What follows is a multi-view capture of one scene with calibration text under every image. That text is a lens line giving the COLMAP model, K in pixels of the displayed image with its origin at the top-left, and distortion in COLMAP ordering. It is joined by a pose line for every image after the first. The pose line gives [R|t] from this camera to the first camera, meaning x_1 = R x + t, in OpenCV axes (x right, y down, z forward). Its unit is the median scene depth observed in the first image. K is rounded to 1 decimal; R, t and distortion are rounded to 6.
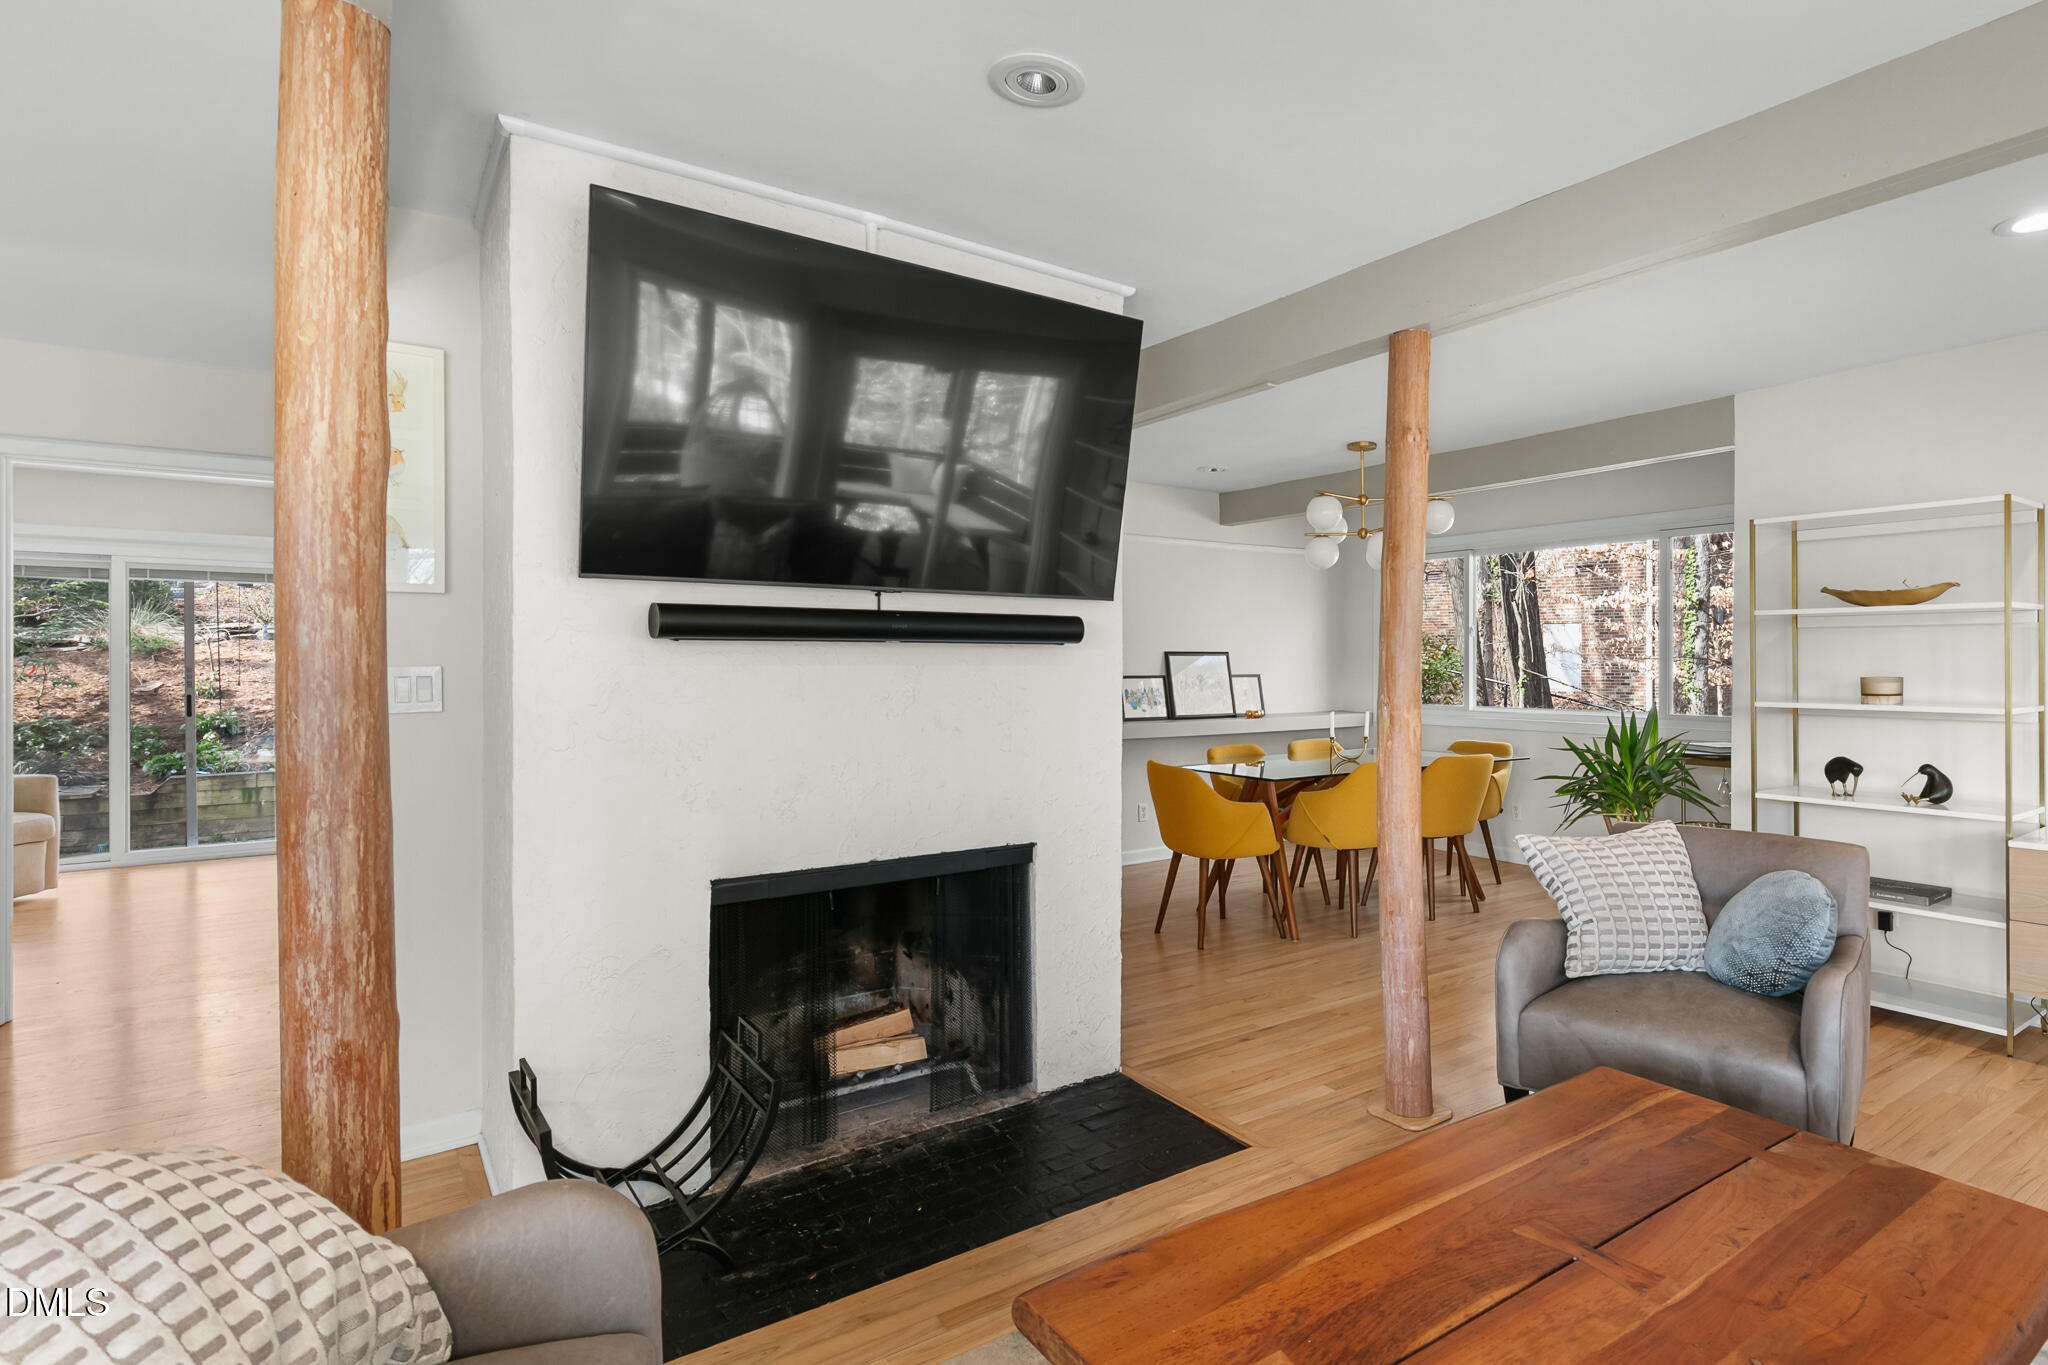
lens RADIAL K [[909.0, 0, 1029.5], [0, 909.0, 655.9], [0, 0, 1]] dist [0.015274, -0.000025]
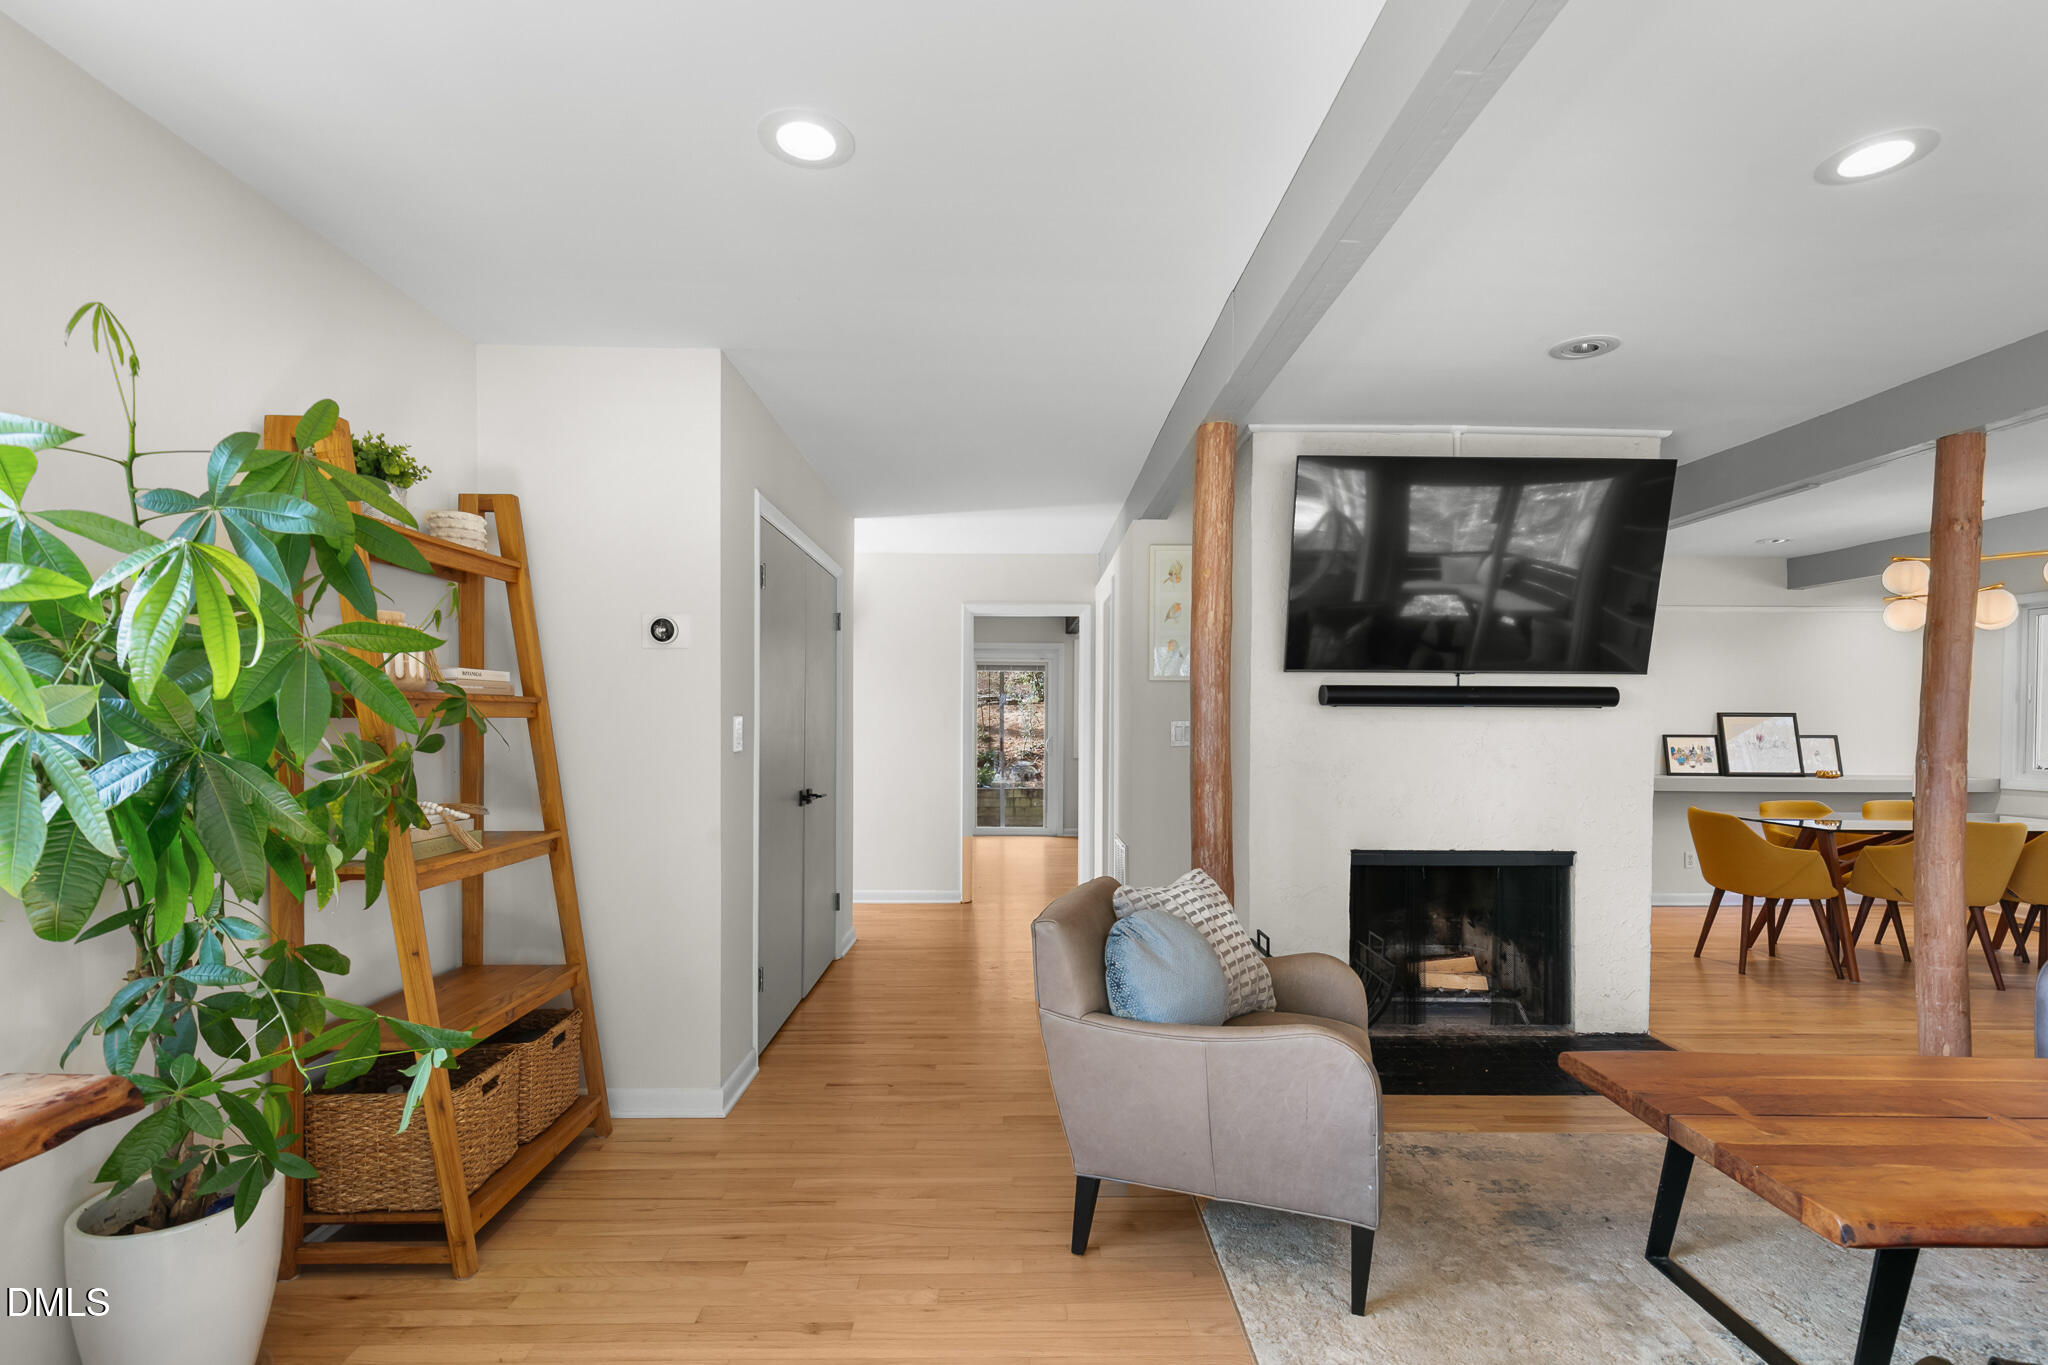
lens RADIAL K [[970.2, 0, 1013.2], [0, 970.2, 737.4], [0, 0, 1]] dist [0.004149, -0.000382]
pose [[0.867853, 0.011921, -0.496678, -0.003996], [-0.001856, 0.999783, 0.020753, 0.003228], [0.496818, -0.017089, 0.867687, -0.680933]]
